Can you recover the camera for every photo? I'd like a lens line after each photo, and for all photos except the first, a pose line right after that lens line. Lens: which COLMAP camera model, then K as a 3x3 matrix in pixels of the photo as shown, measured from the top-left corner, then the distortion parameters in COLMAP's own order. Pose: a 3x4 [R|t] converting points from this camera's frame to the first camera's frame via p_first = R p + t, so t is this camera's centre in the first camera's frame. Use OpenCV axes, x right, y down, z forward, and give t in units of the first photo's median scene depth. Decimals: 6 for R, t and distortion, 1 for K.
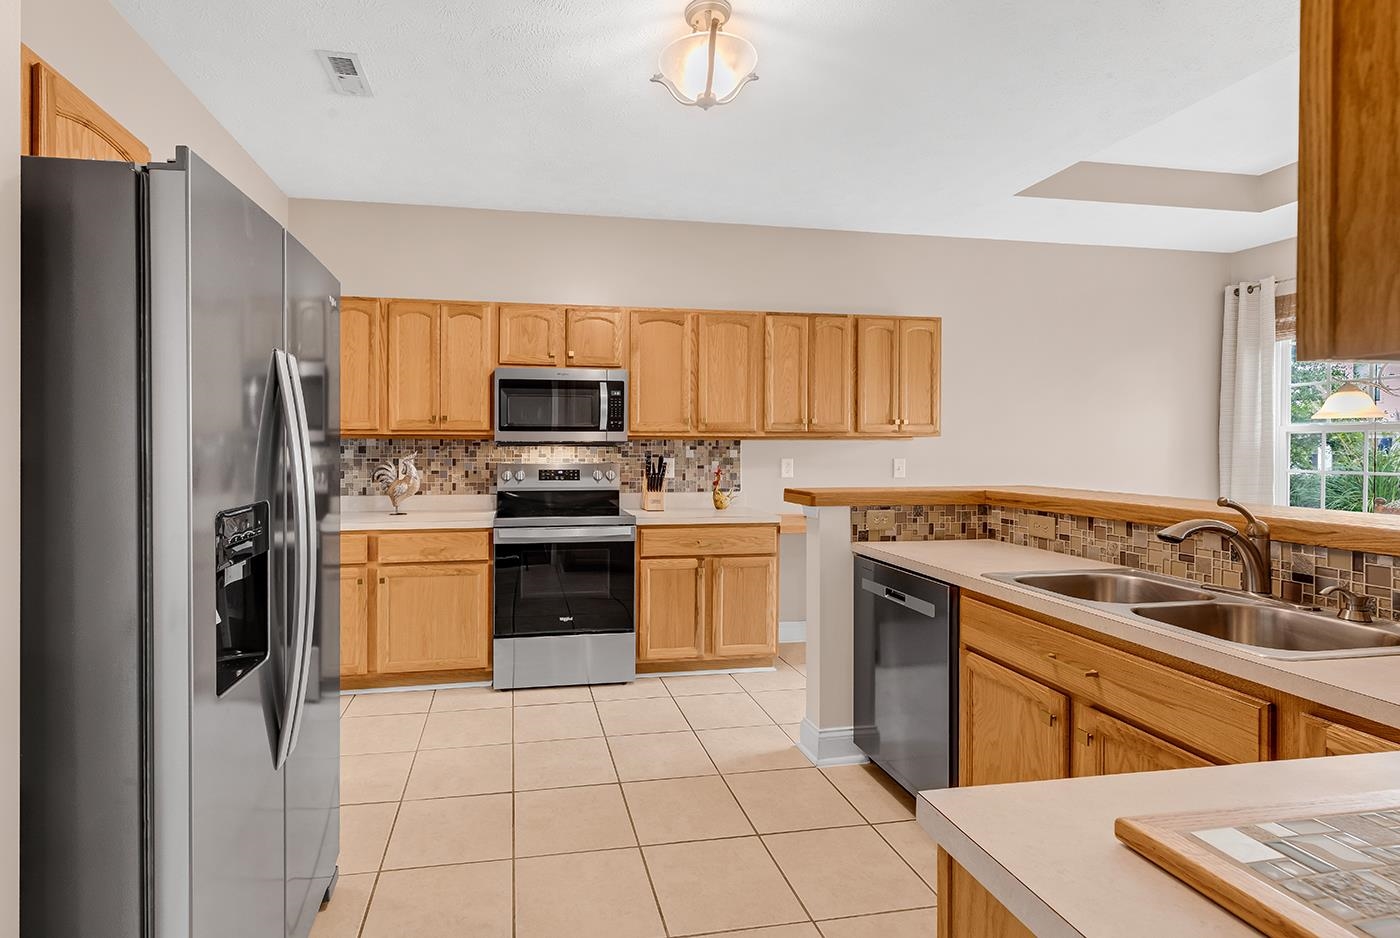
lens RADIAL K [[651.7, 0, 622.6], [0, 651.7, 433.3], [0, 0, 1]] dist [0.011192, -0.005097]
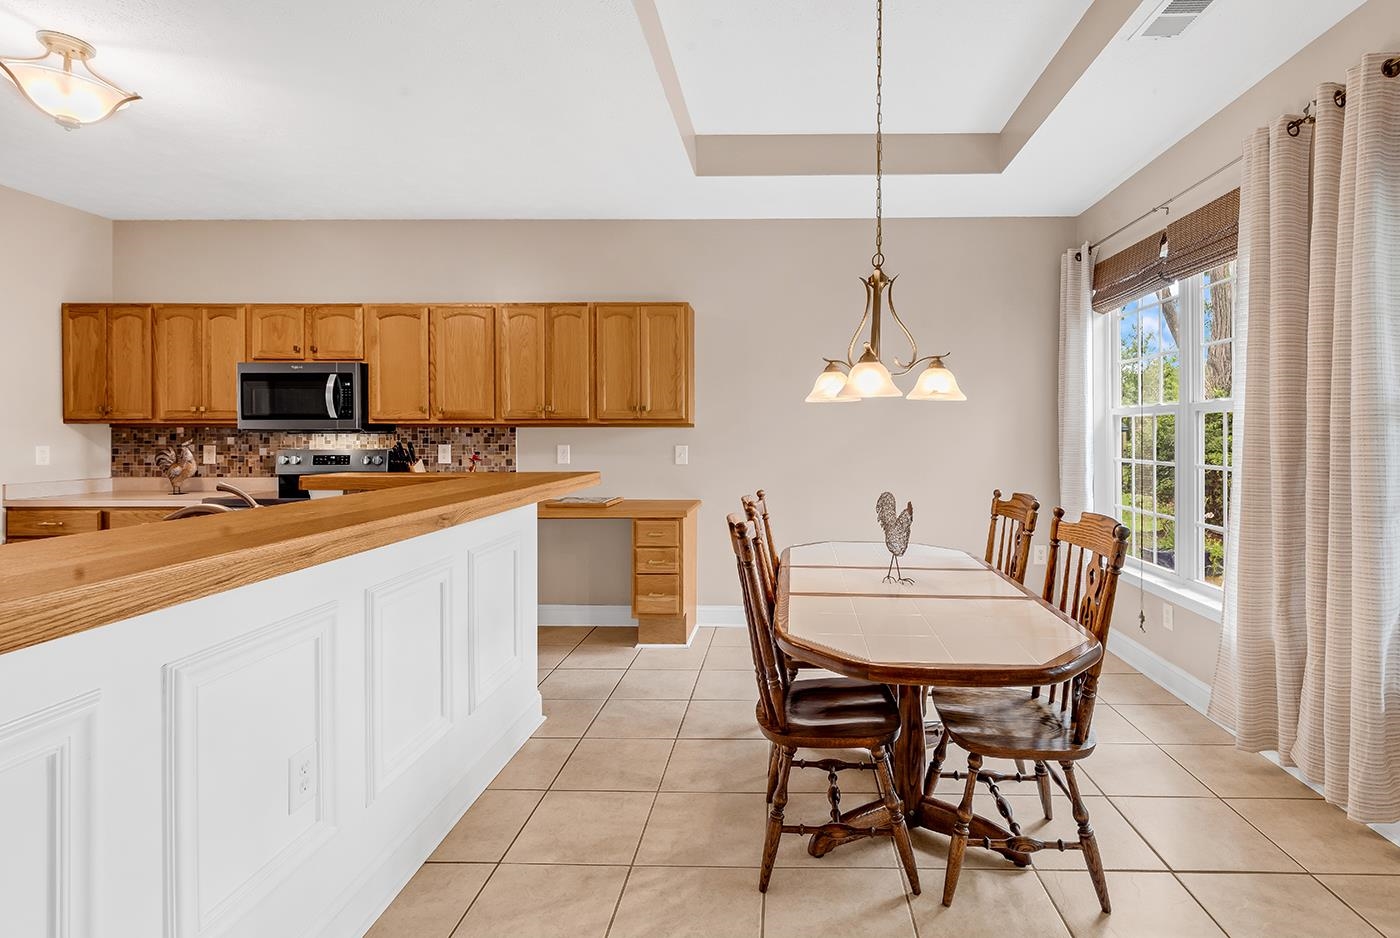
lens RADIAL K [[688.3, 0, 791.7], [0, 688.3, 436.4], [0, 0, 1]] dist [0.008841, -0.000943]
pose [[0.985497, -0.000701, -0.169692, 0.879441], [0.005103, 0.999662, 0.025508, -0.000848], [0.169617, -0.026004, 0.985167, -0.001263]]
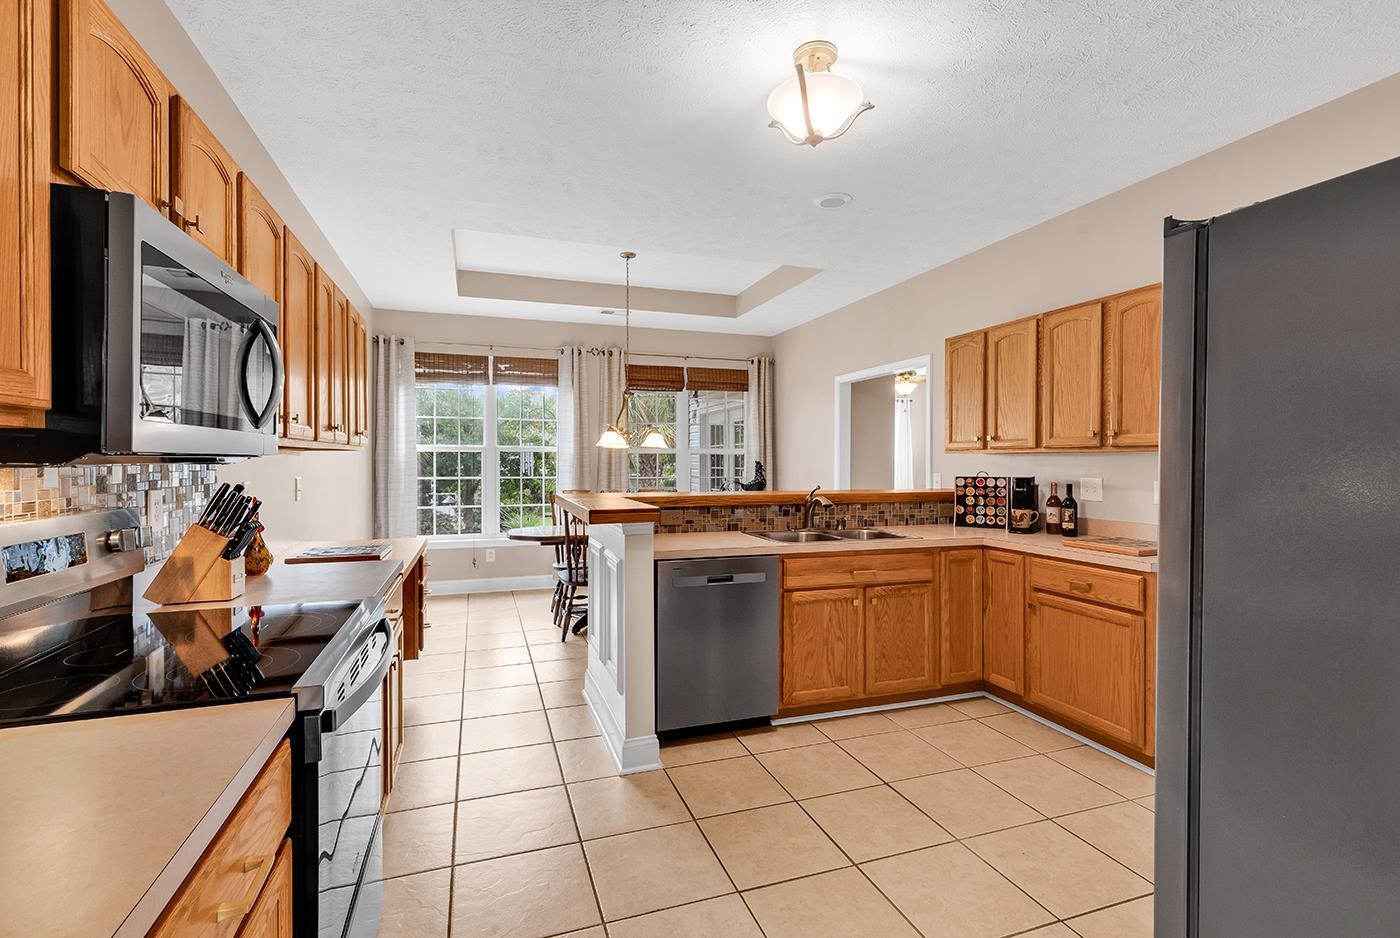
lens RADIAL K [[651.7, 0, 680.0], [0, 651.7, 458.5], [0, 0, 1]] dist [0.011192, -0.005097]
pose [[-0.165316, 0.002336, 0.986238, -0.489761], [-0.018593, 0.999812, -0.005485, 0.011262], [-0.986065, -0.019243, -0.165242, 0.763224]]
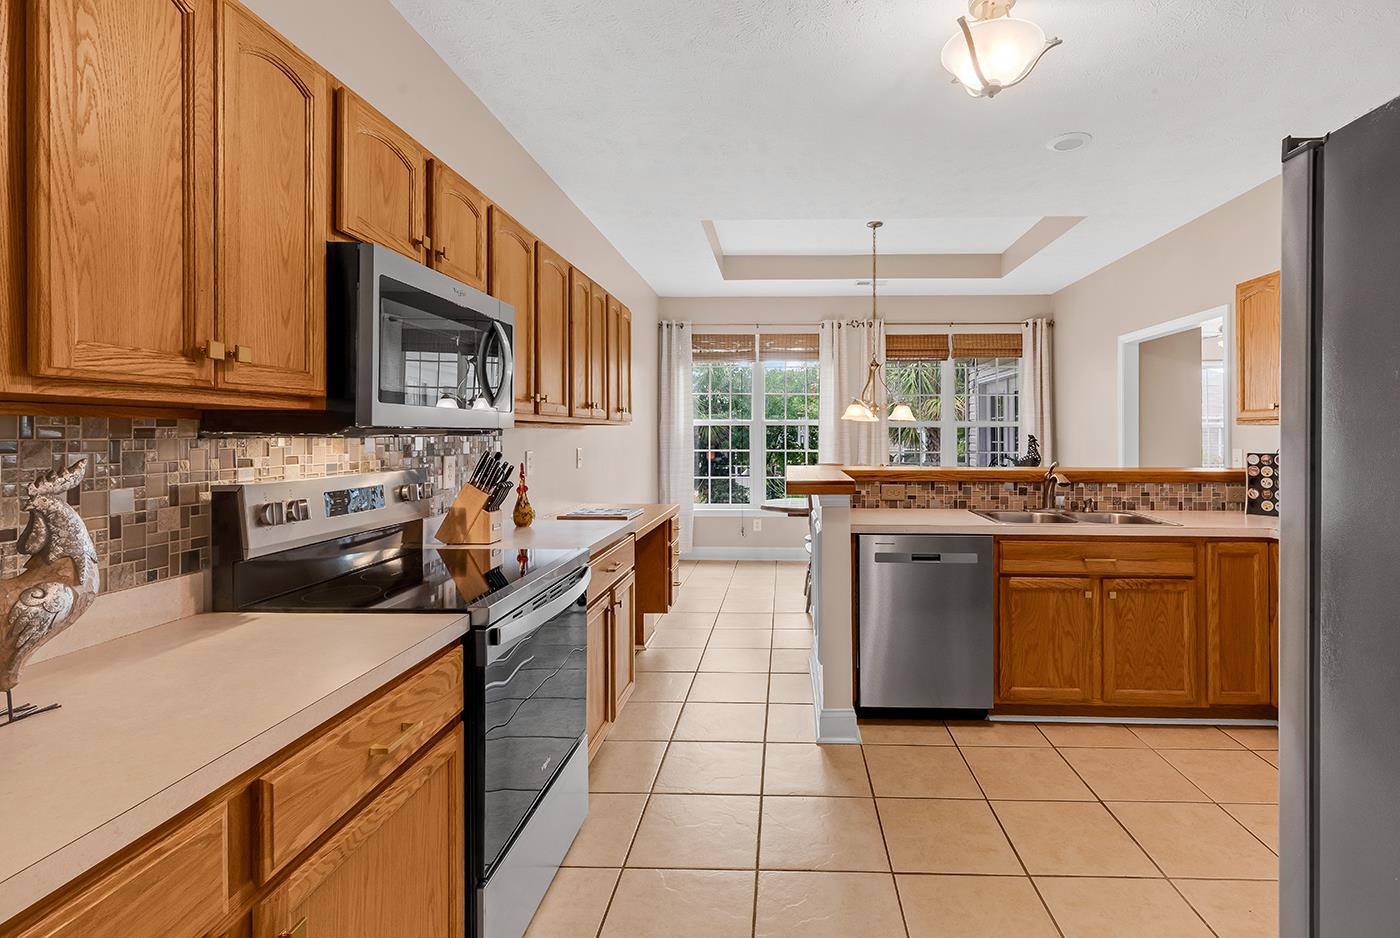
lens RADIAL K [[651.7, 0, 701.7], [0, 651.7, 424.8], [0, 0, 1]] dist [0.011192, -0.005097]
pose [[0.210359, 0.013326, 0.977533, -0.514522], [-0.018287, 0.999786, -0.009694, 0.010851], [-0.977453, -0.015837, 0.210557, 0.679936]]
